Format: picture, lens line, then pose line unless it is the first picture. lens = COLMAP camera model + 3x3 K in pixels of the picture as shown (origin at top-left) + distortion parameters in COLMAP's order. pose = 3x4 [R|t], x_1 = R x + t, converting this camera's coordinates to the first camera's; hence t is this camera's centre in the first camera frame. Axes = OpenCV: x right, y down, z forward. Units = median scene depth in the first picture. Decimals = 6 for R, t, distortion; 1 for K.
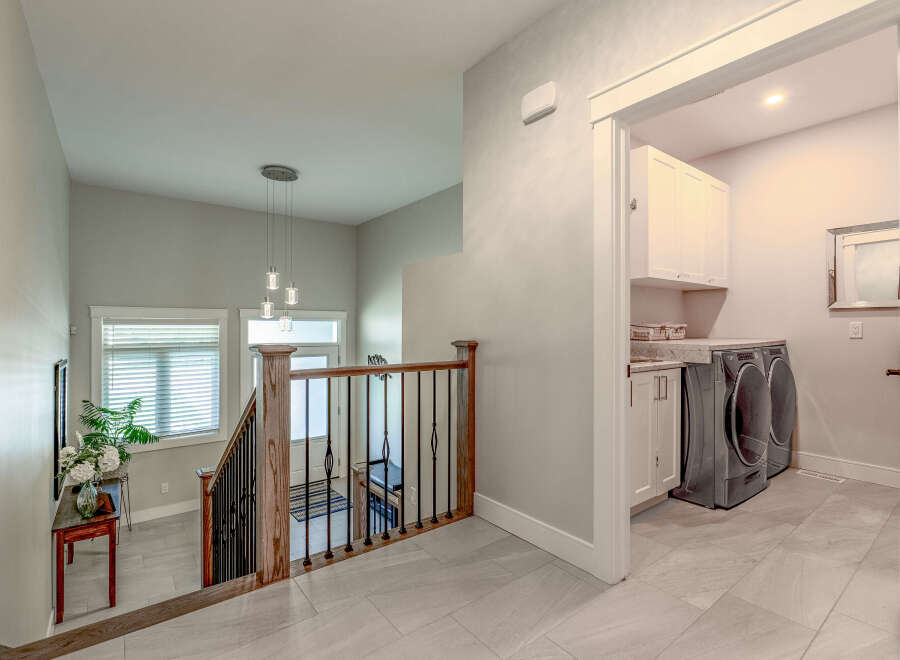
lens RADIAL K [[440.0, 0, 448.4], [0, 440.0, 326.9], [0, 0, 1]] dist [0.002659, -0.000723]
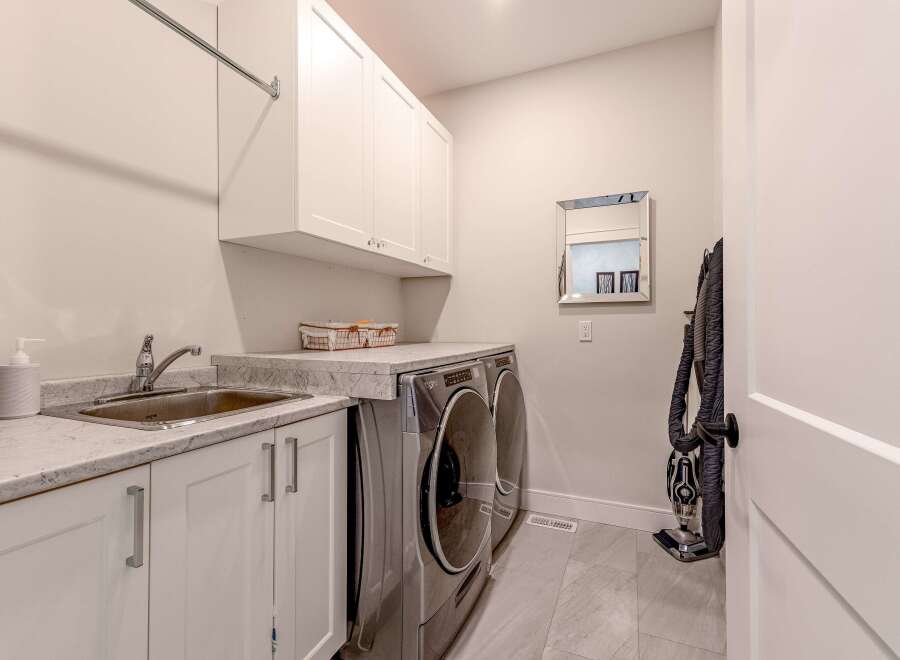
lens RADIAL K [[440.0, 0, 449.2], [0, 440.0, 330.2], [0, 0, 1]] dist [0.002659, -0.000723]
pose [[0.877196, -0.007936, 0.480067, 0.343891], [0.005035, 0.999960, 0.007330, -0.000181], [-0.480106, -0.004013, 0.877201, 0.441809]]
